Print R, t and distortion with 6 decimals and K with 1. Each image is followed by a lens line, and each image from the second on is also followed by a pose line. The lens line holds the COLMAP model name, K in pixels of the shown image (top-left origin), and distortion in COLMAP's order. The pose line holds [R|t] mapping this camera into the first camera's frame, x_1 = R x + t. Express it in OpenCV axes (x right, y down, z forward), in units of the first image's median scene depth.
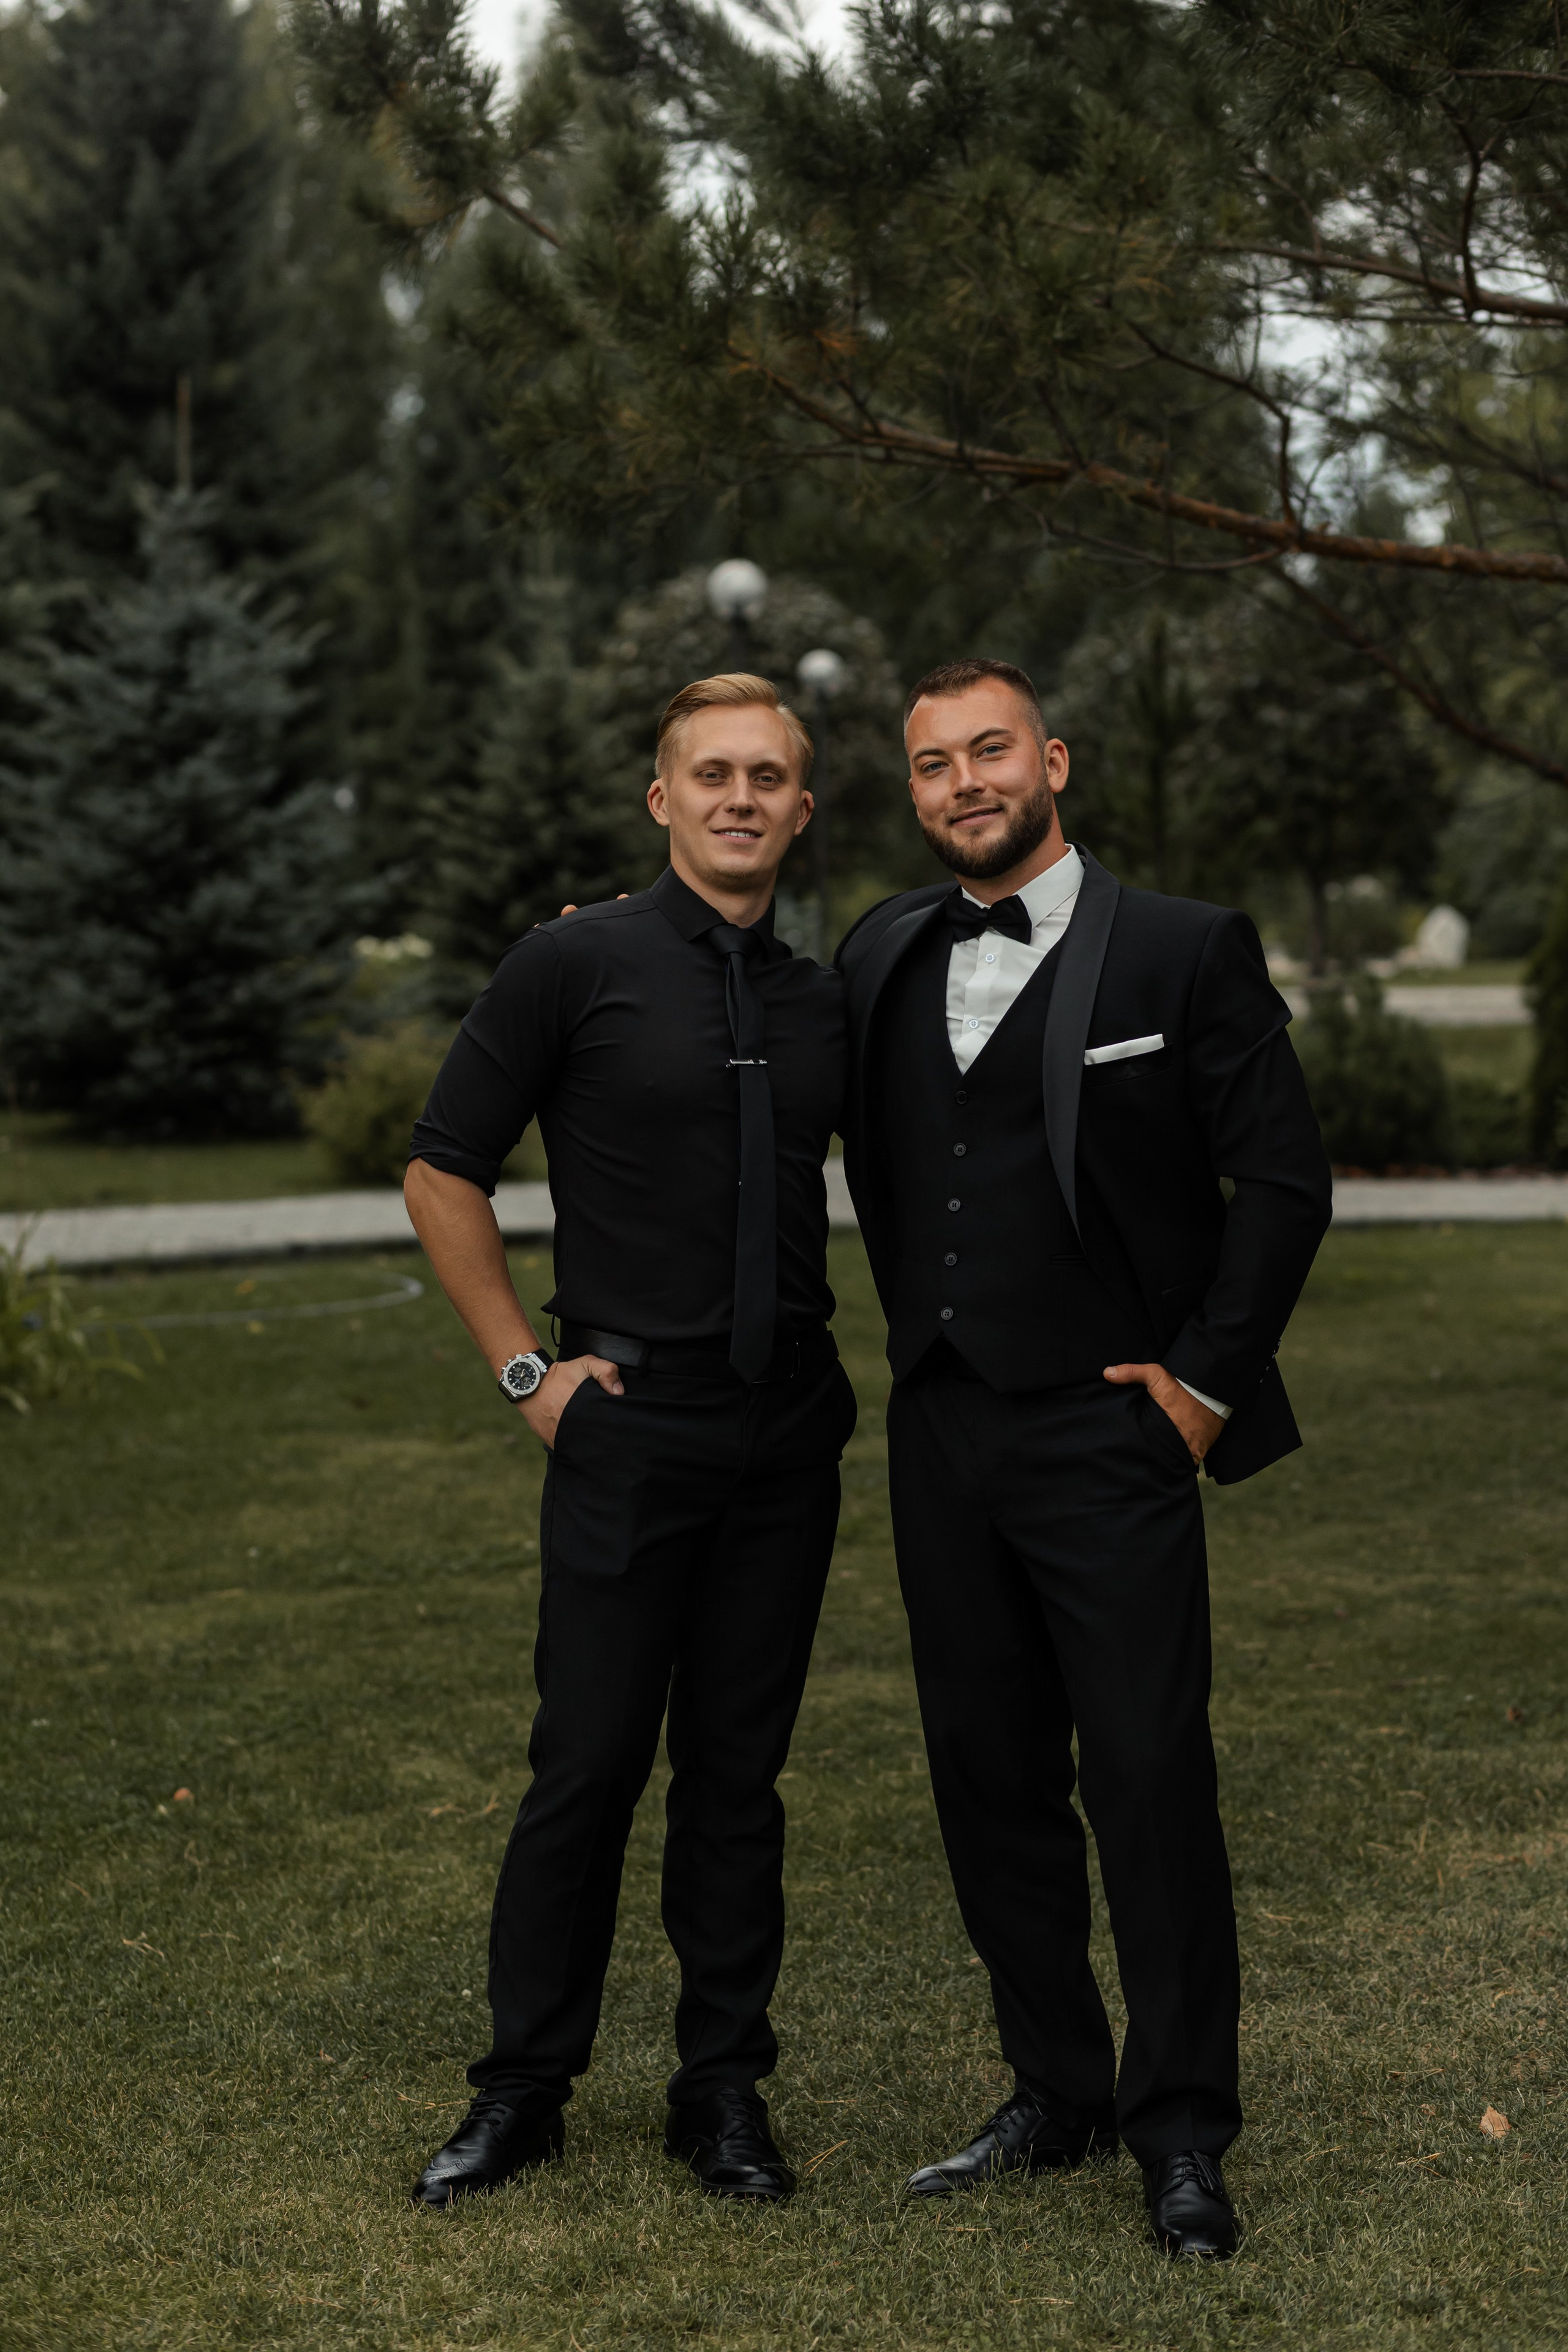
lens RADIAL K [[5690.8, 0, 784.0], [0, 5690.8, 1176.0], [0, 0, 1]] dist [-0.008984, 0.251777]
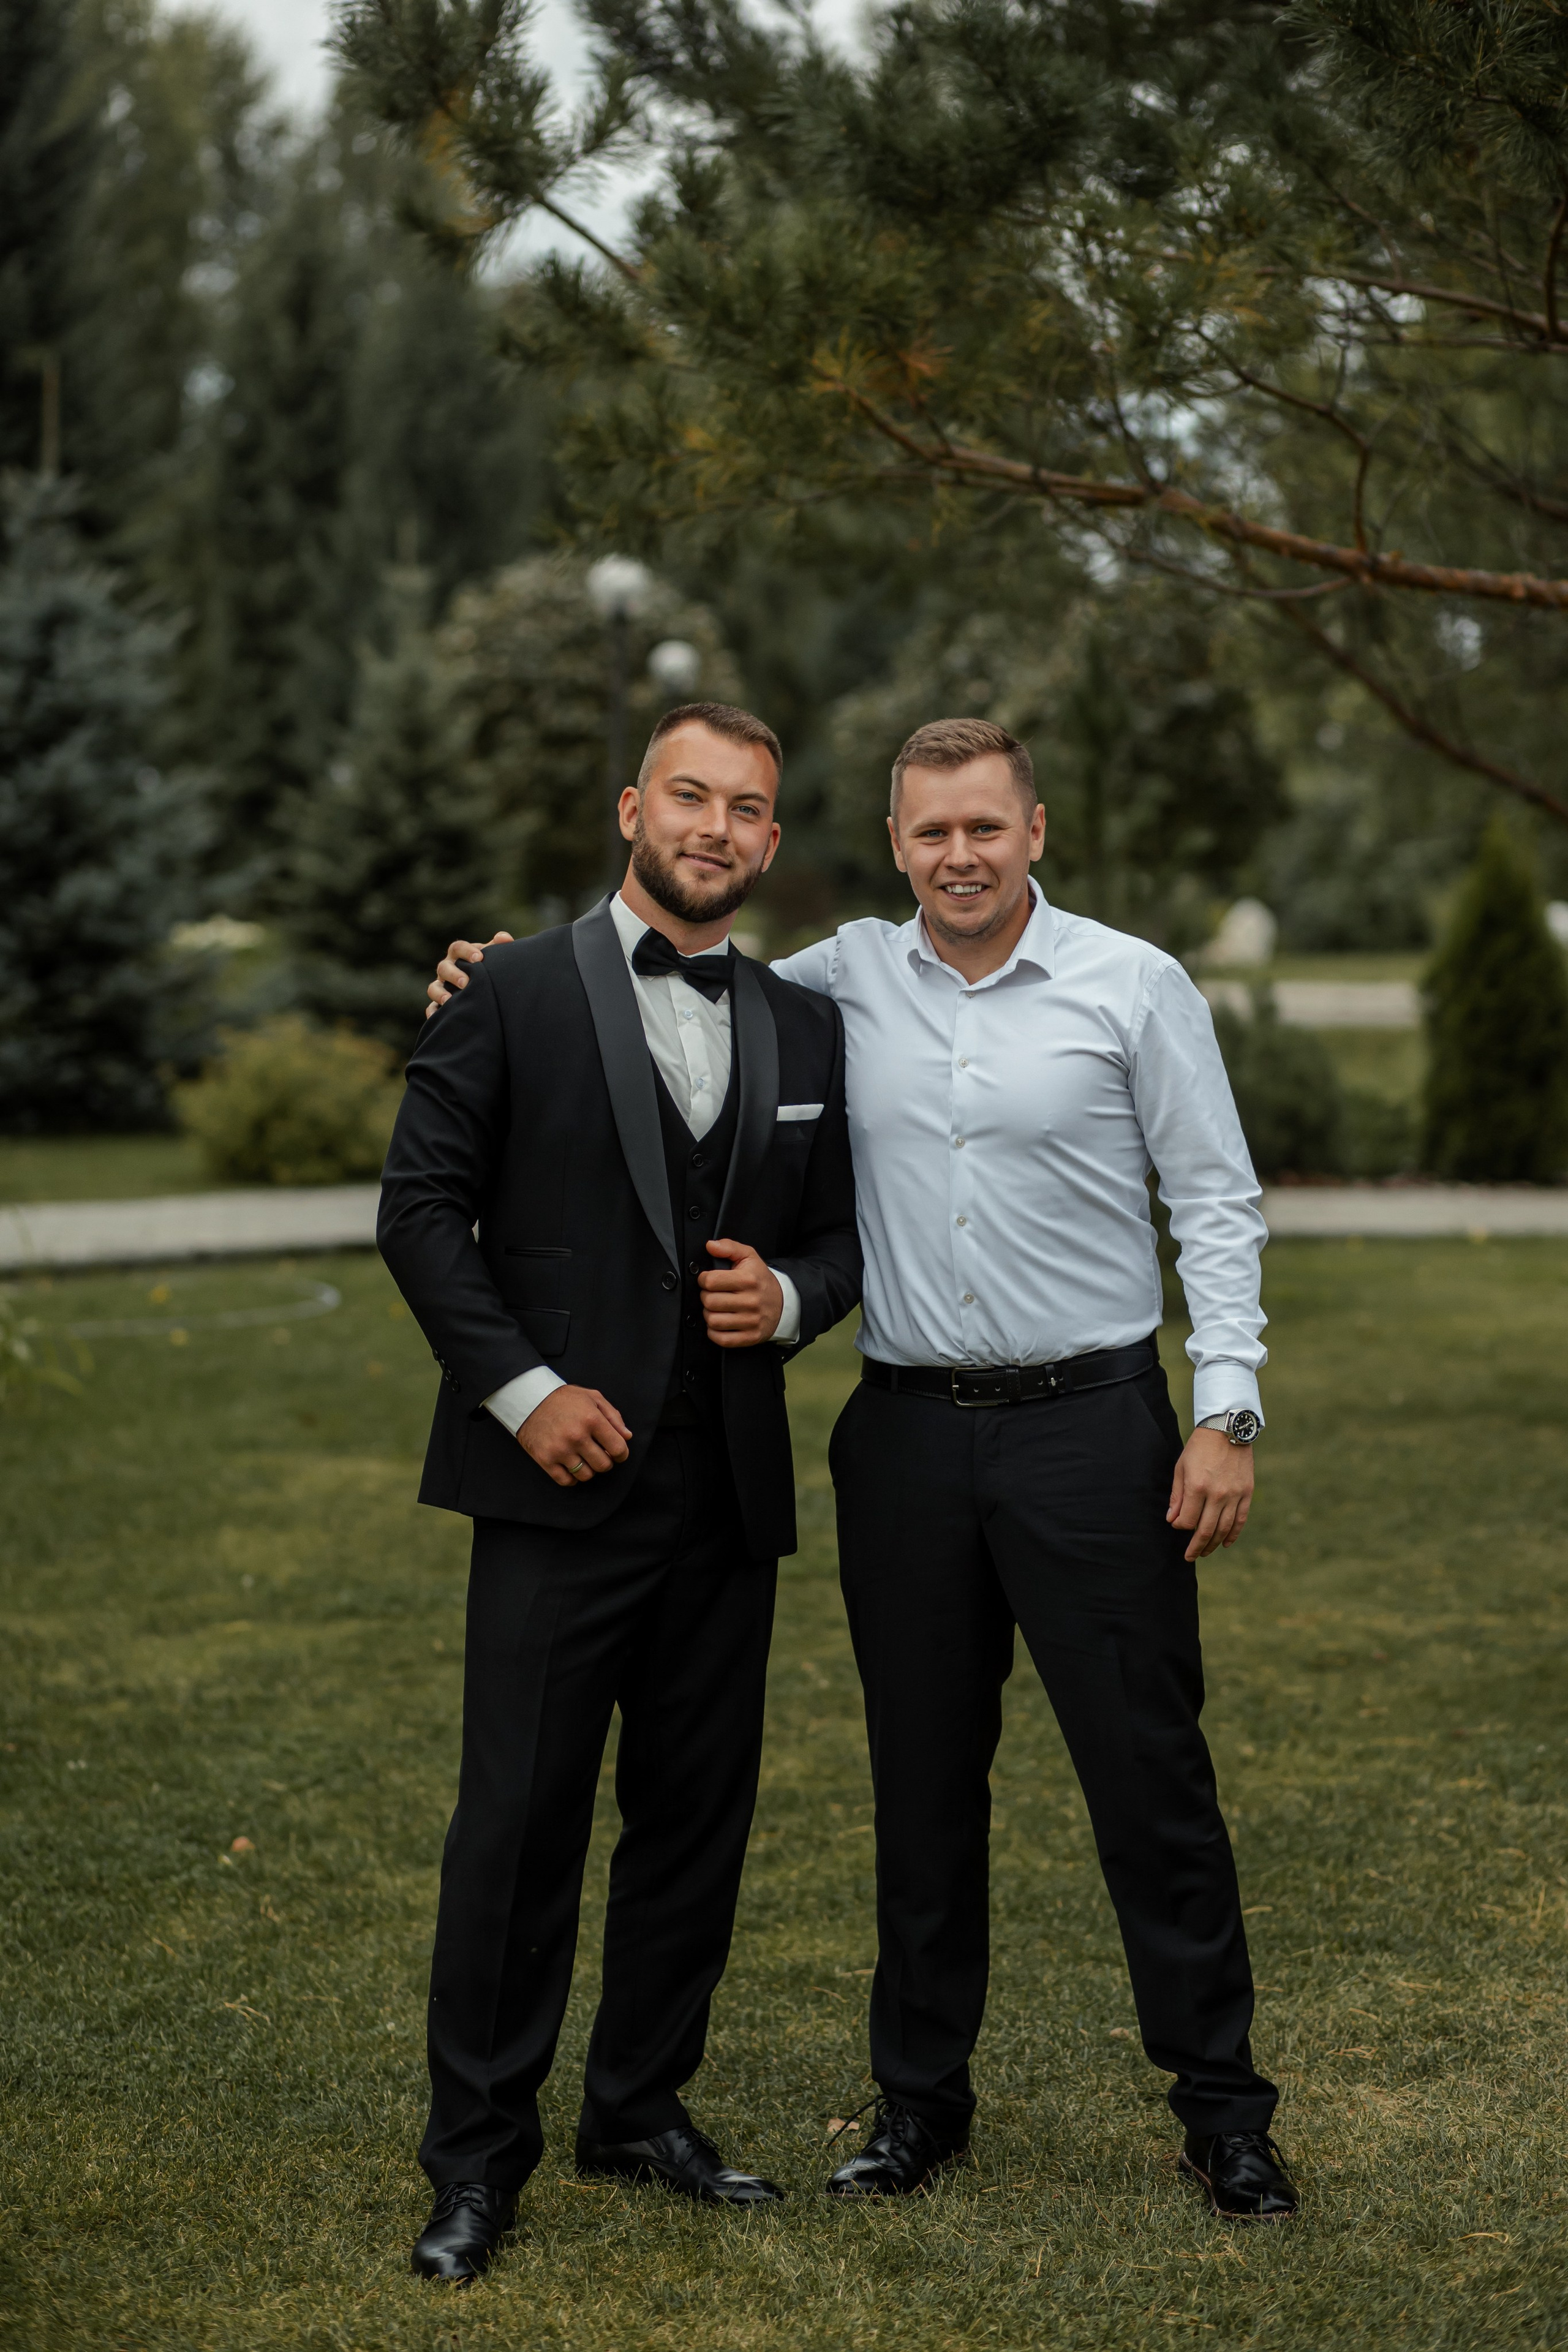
lens RADIAL K [[5711.4, 0, 781.4], [0, 5711.4, 1084.2], [0, 0, 1]] dist [0.018174, -1.822252]
pose [[0.999138, 0.010377, 0.040192, -0.048178], [-0.009842, 0.999861, -0.013494, -0.008018], [-0.040326, 0.013087, 0.999101, 0.016995]]
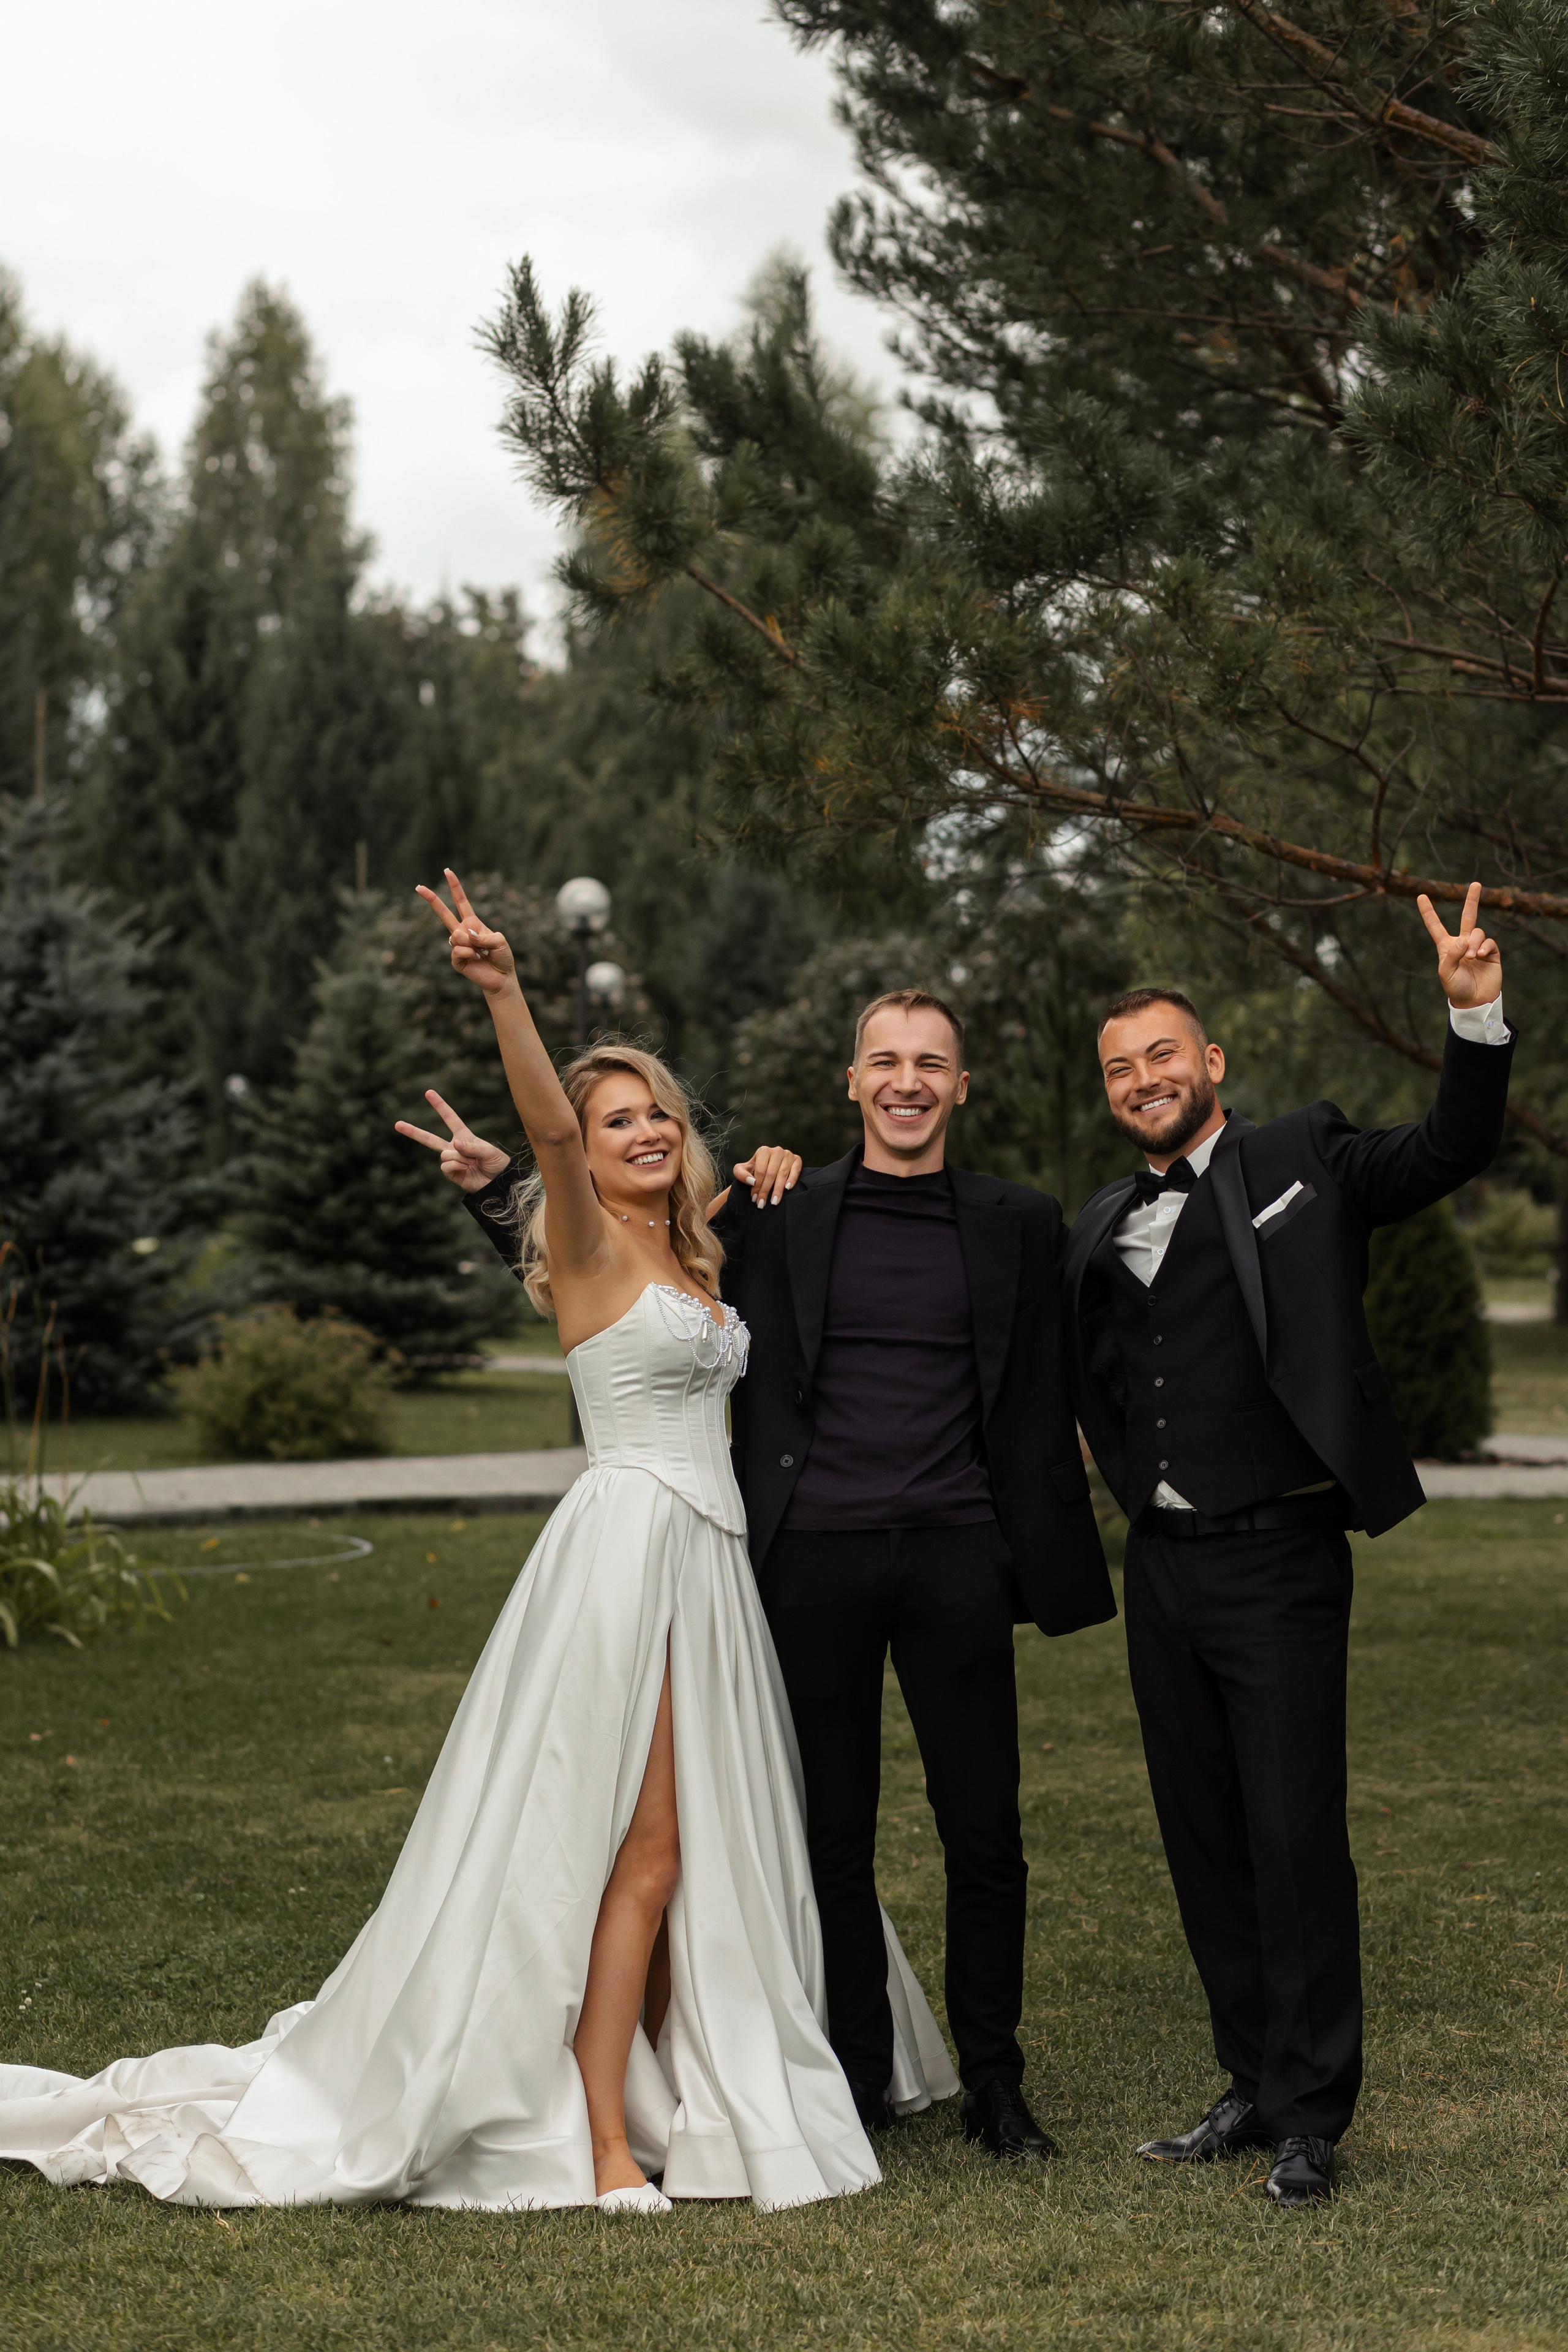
lens RADIAL K [[5677.3, 0, 784.0], [0, 5677.3, 1176.0], [0, 0, 1]] dist [-0.024115, 0.092374]
pose [[0.997544, 0.014386, 0.068547, -0.107703], [-0.010658, 0.998460, -0.054434, 0.012963], [-0.069224, 0.053570, 0.996162, -0.144668]]
